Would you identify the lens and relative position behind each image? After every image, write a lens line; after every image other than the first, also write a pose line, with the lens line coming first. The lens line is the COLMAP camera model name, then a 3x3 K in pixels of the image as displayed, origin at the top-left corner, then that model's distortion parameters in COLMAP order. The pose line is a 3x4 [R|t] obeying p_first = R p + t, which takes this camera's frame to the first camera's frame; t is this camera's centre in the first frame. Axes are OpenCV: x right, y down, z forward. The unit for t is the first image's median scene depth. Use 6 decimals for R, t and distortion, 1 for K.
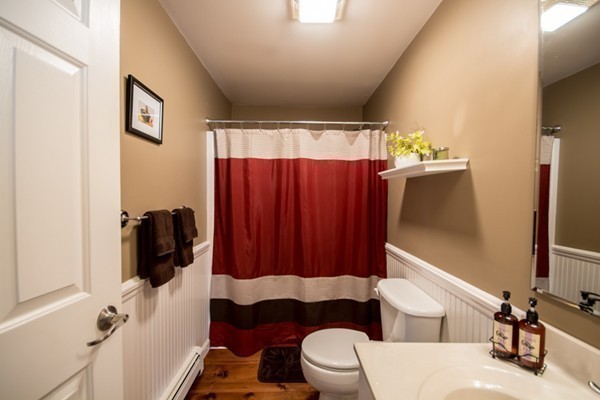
lens RADIAL K [[264.0, 0, 299.6], [0, 264.0, 201.4], [0, 0, 1]] dist [-0.004071, -0.003466]
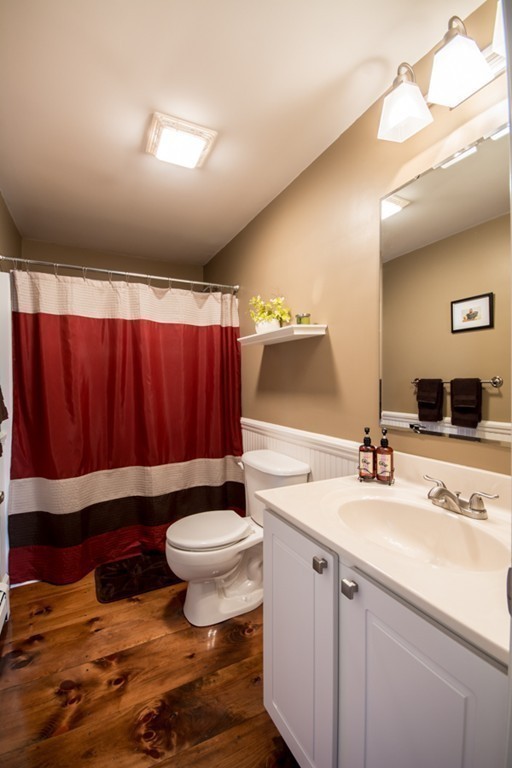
lens RADIAL K [[338.0, 0, 253.7], [0, 338.0, 381.3], [0, 0, 1]] dist [-0.004071, -0.003466]
pose [[0.897460, -0.016820, 0.440774, -0.149931], [0.024887, 0.999612, -0.012527, 0.048426], [-0.440392, 0.022212, 0.897531, -0.079125]]
